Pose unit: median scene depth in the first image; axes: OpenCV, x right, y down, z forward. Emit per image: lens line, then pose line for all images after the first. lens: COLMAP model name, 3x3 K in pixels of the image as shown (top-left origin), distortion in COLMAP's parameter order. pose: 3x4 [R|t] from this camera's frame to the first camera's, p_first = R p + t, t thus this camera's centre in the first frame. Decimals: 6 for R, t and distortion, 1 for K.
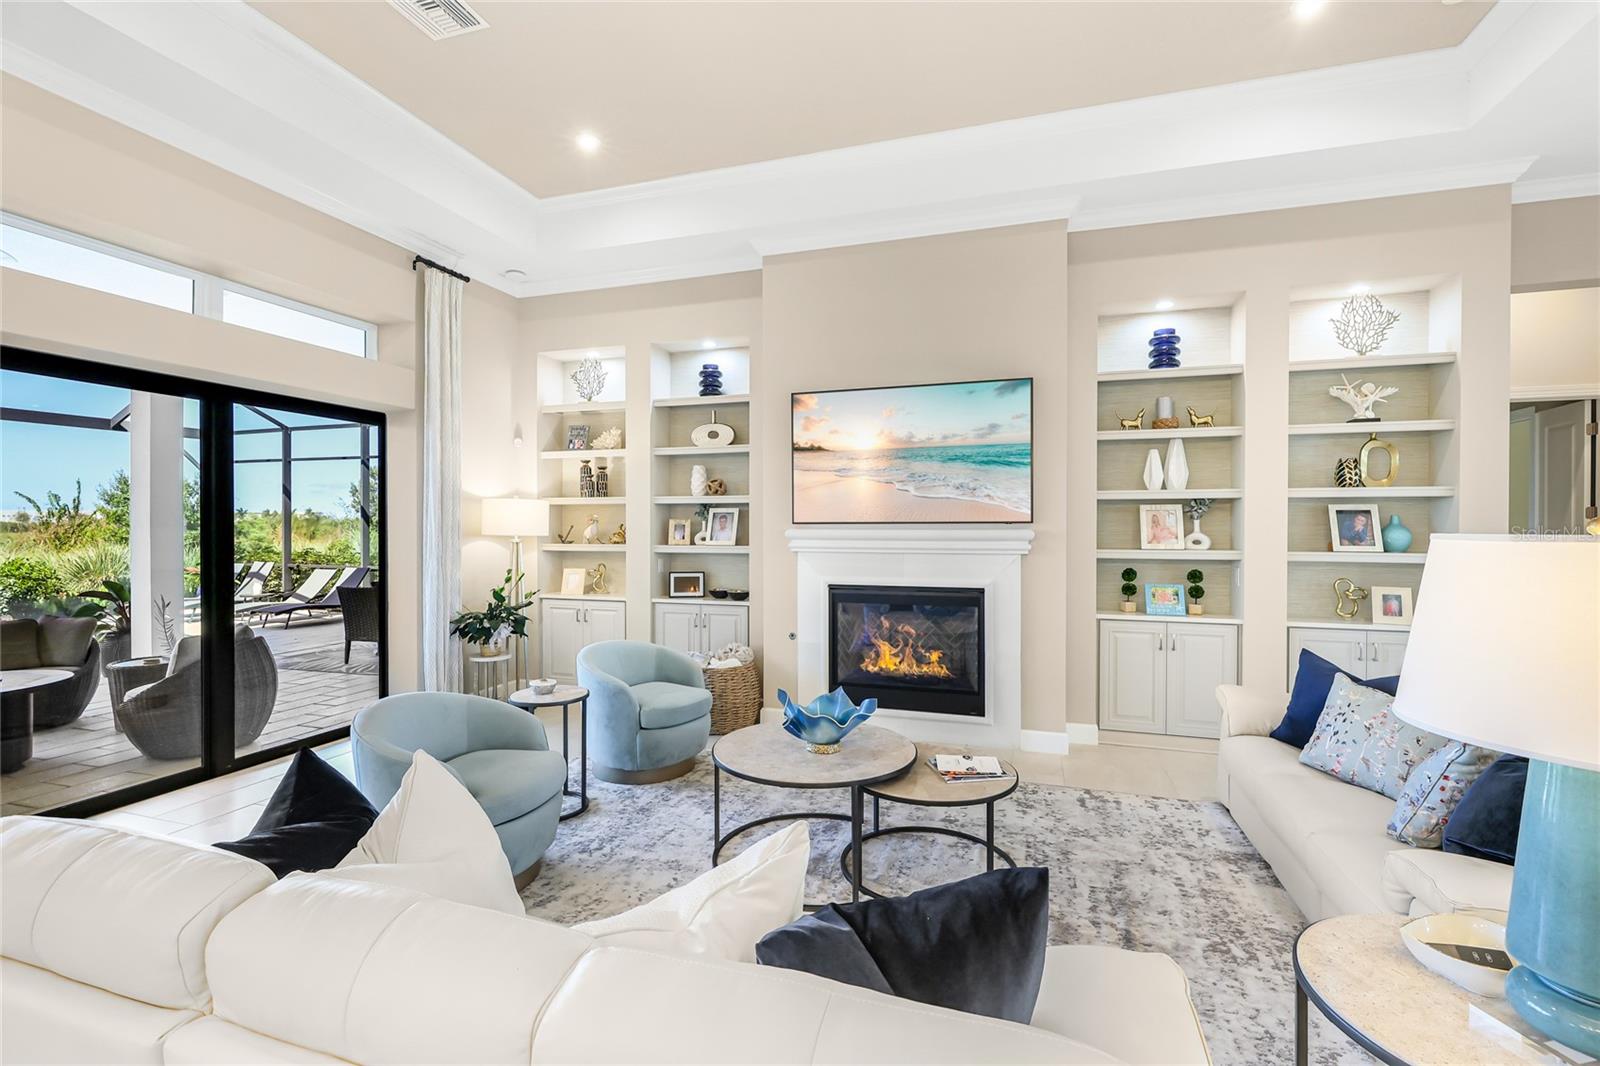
lens RADIAL K [[714.4, 0, 796.7], [0, 714.4, 533.0], [0, 0, 1]] dist [-0.000628, -0.000130]
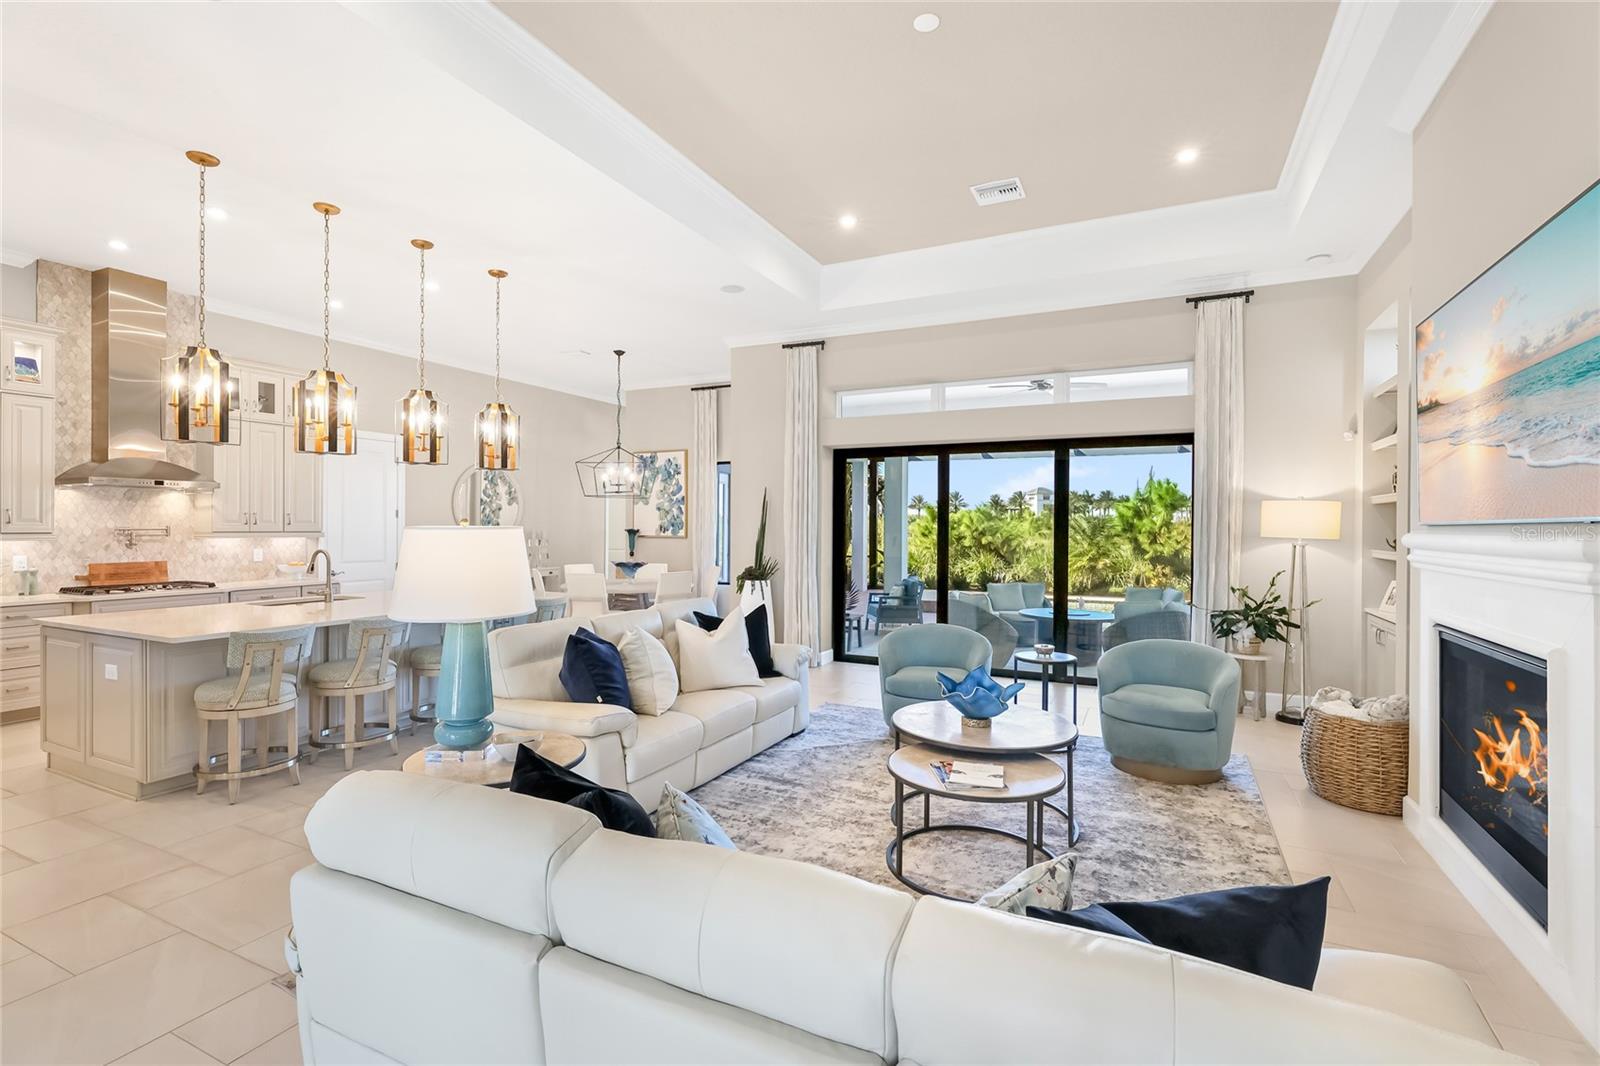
lens RADIAL K [[727.9, 0, 797.5], [0, 727.9, 529.8], [0, 0, 1]] dist [-0.000915, -0.000090]
pose [[-0.147585, 0.001961, -0.989047, 0.777546], [-0.014617, 0.999884, 0.004164, -0.003011], [0.988941, 0.015072, -0.147540, 0.565683]]
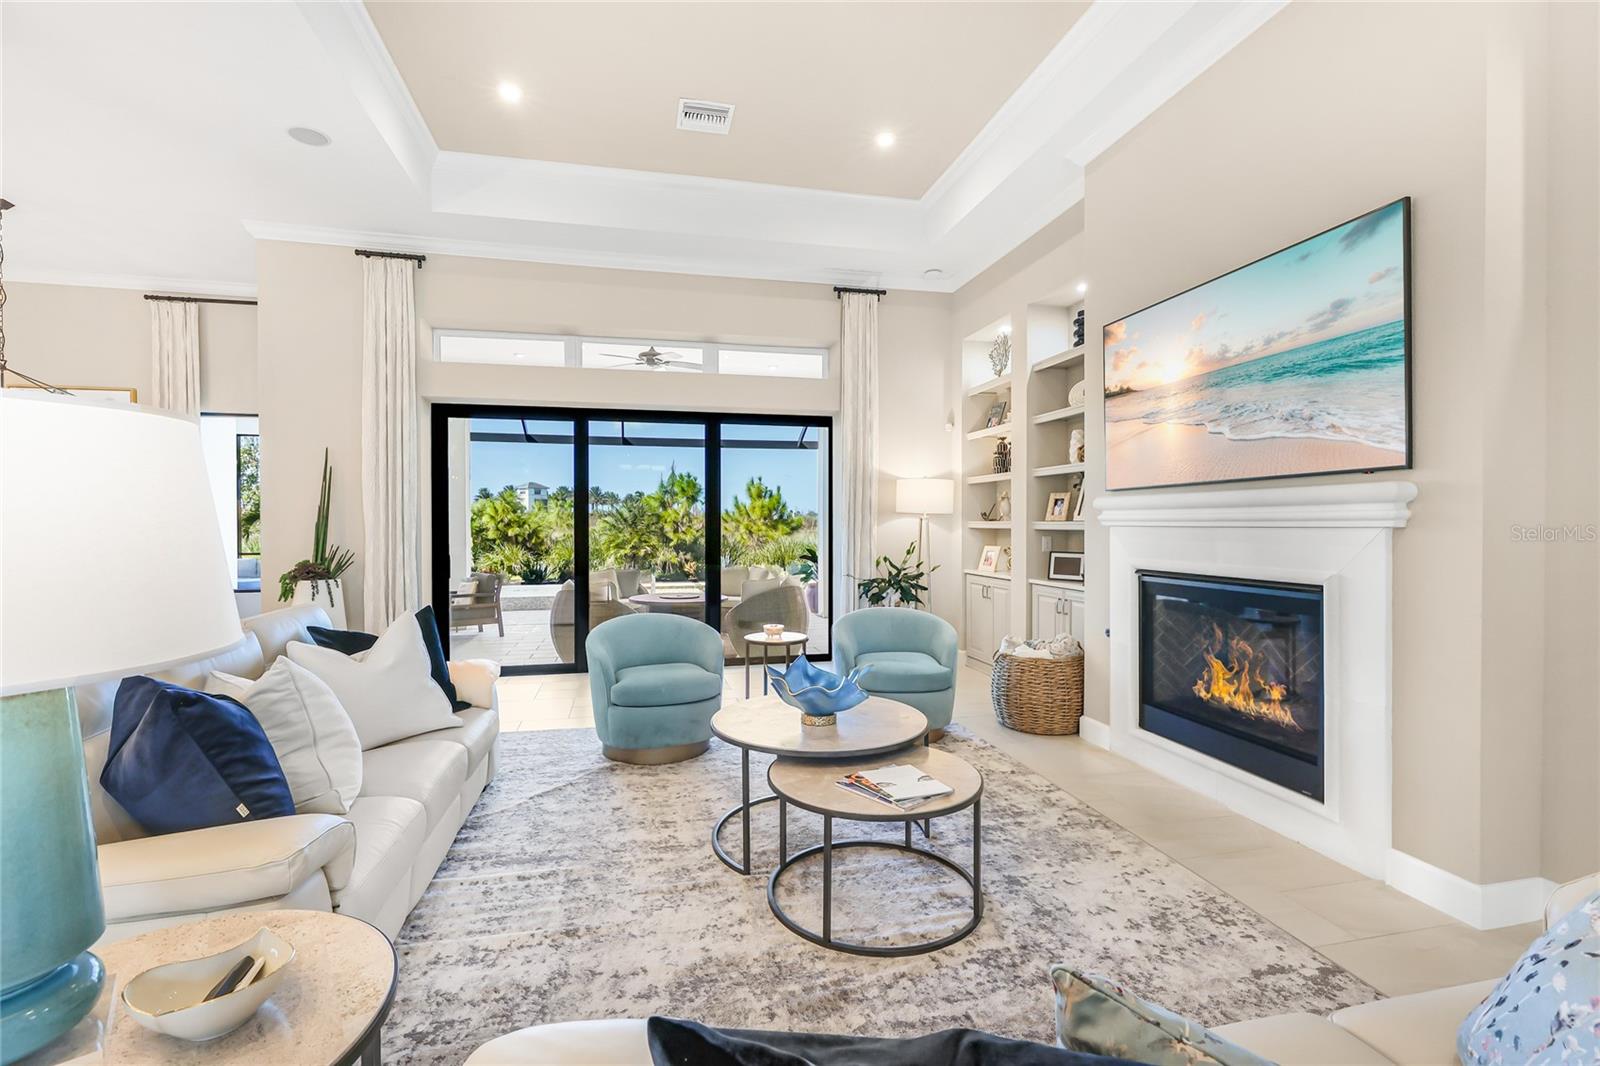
lens RADIAL K [[714.4, 0, 796.7], [0, 714.4, 533.0], [0, 0, 1]] dist [-0.000628, -0.000130]
pose [[0.510392, 0.009962, -0.859884, 0.528206], [-0.005007, 0.999950, 0.008613, 0.030470], [0.859927, -0.000091, 0.510417, 0.318000]]
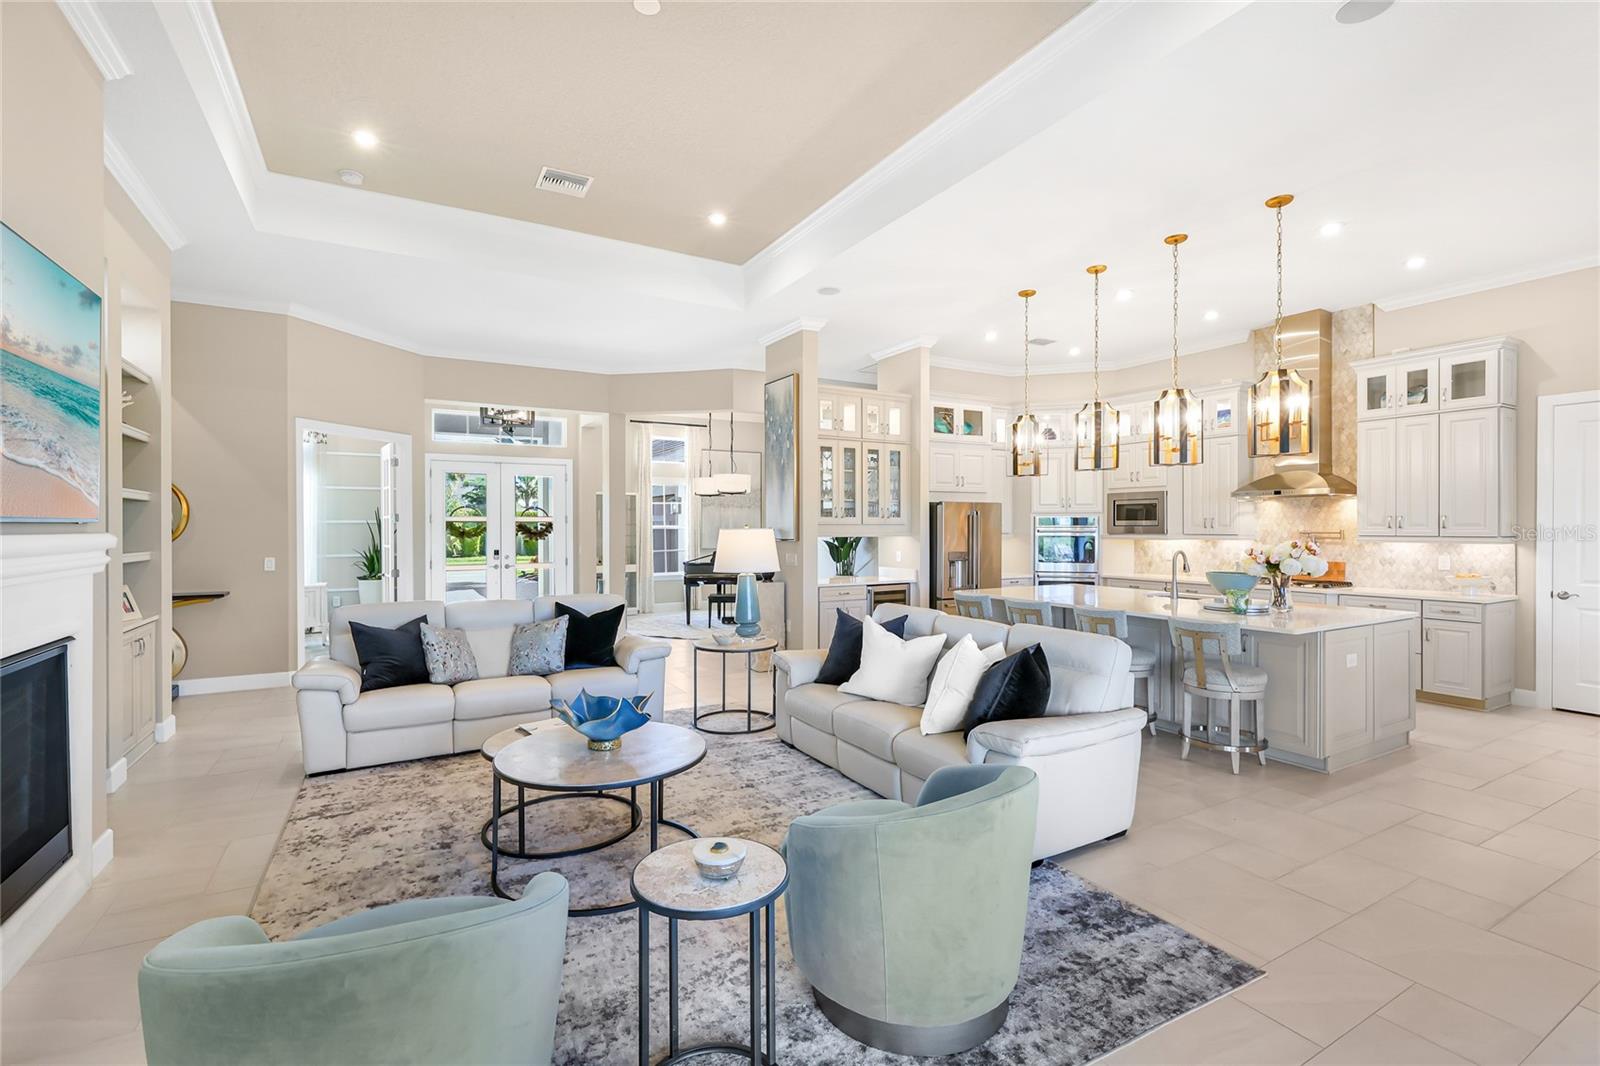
lens RADIAL K [[723.4, 0, 808.4], [0, 723.4, 523.4], [0, 0, 1]] dist [0.000002, 0.000006]
pose [[-0.743067, -0.001403, 0.669216, -0.558346], [0.004169, 0.999969, 0.006725, -0.014574], [-0.669204, 0.007787, -0.743038, 1.005475]]
